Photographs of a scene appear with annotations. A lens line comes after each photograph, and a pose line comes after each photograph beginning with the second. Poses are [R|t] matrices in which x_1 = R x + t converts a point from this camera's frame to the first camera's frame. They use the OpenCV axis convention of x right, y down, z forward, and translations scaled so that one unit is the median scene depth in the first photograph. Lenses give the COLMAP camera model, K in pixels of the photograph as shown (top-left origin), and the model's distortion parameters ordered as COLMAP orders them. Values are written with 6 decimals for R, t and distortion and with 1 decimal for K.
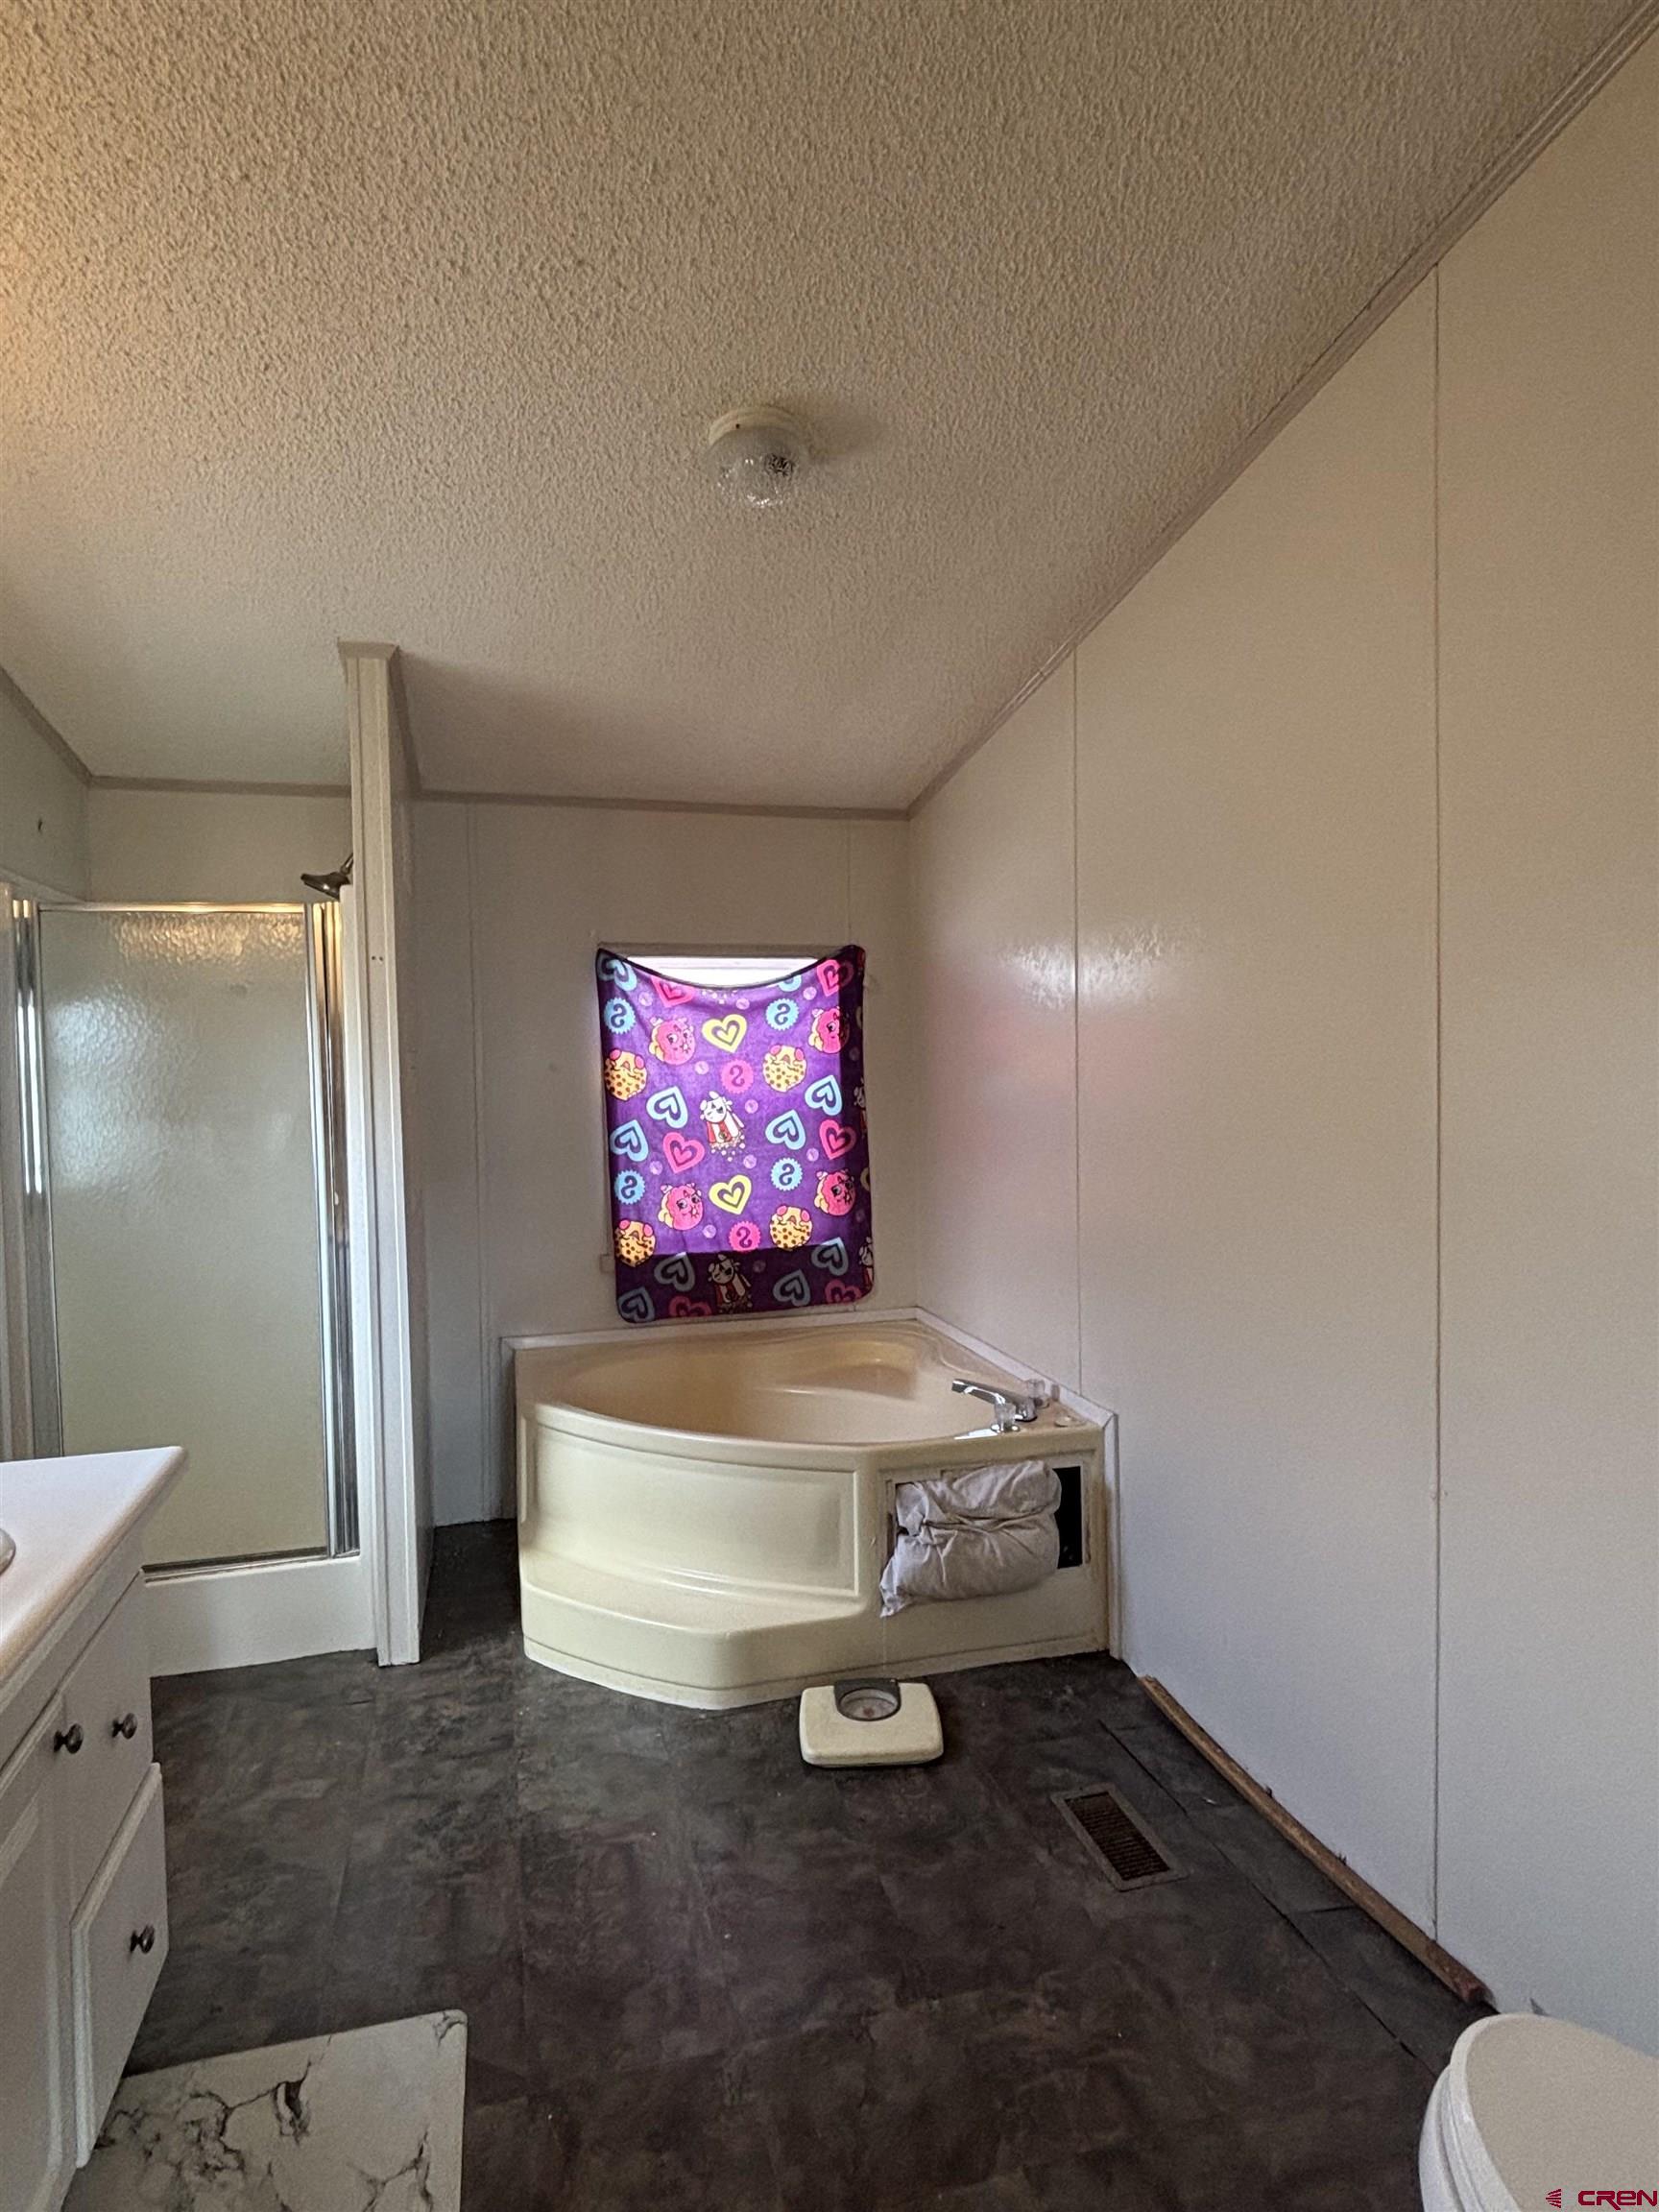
lens RADIAL K [[1235.7, 0, 831.1], [0, 1235.7, 1100.8], [0, 0, 1]] dist [-0.007087, 0.001891]
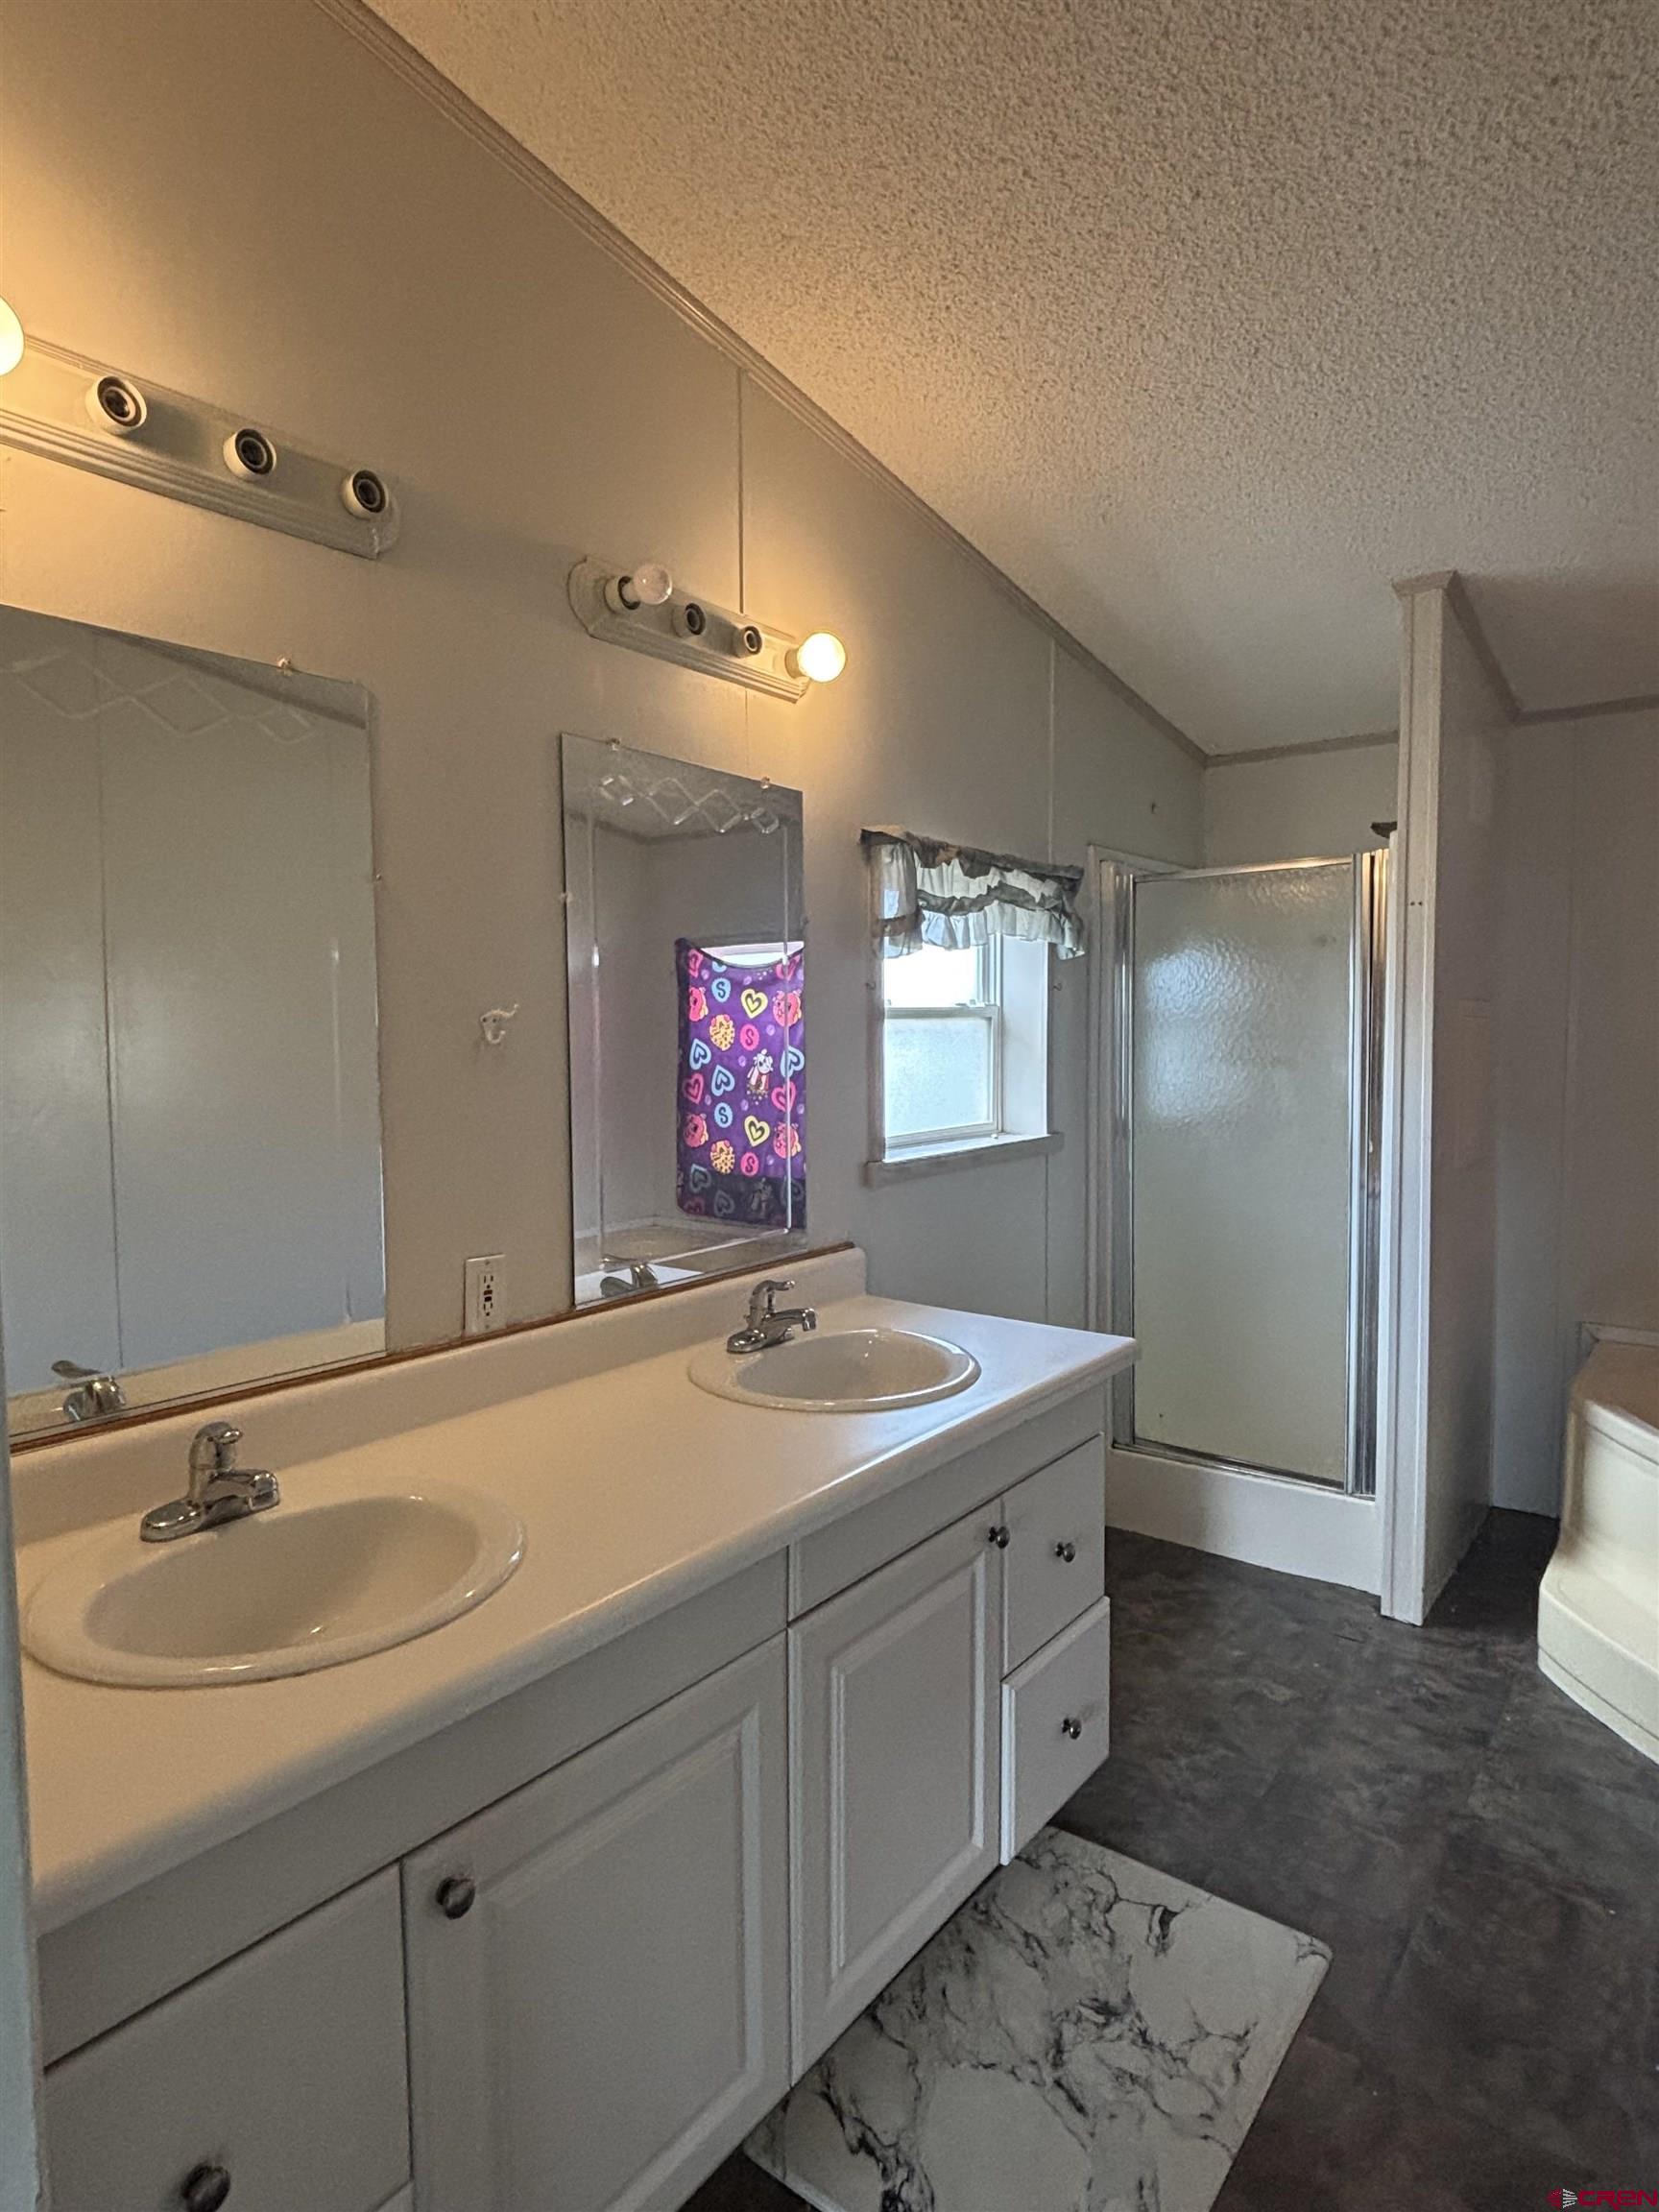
lens RADIAL K [[1235.7, 0, 824.0], [0, 1235.7, 1107.8], [0, 0, 1]] dist [-0.007087, 0.001891]
pose [[0.598585, 0.064662, -0.798445, 0.178972], [-0.025491, 0.997770, 0.061693, -0.005204], [0.800653, -0.016576, 0.598898, 0.054286]]
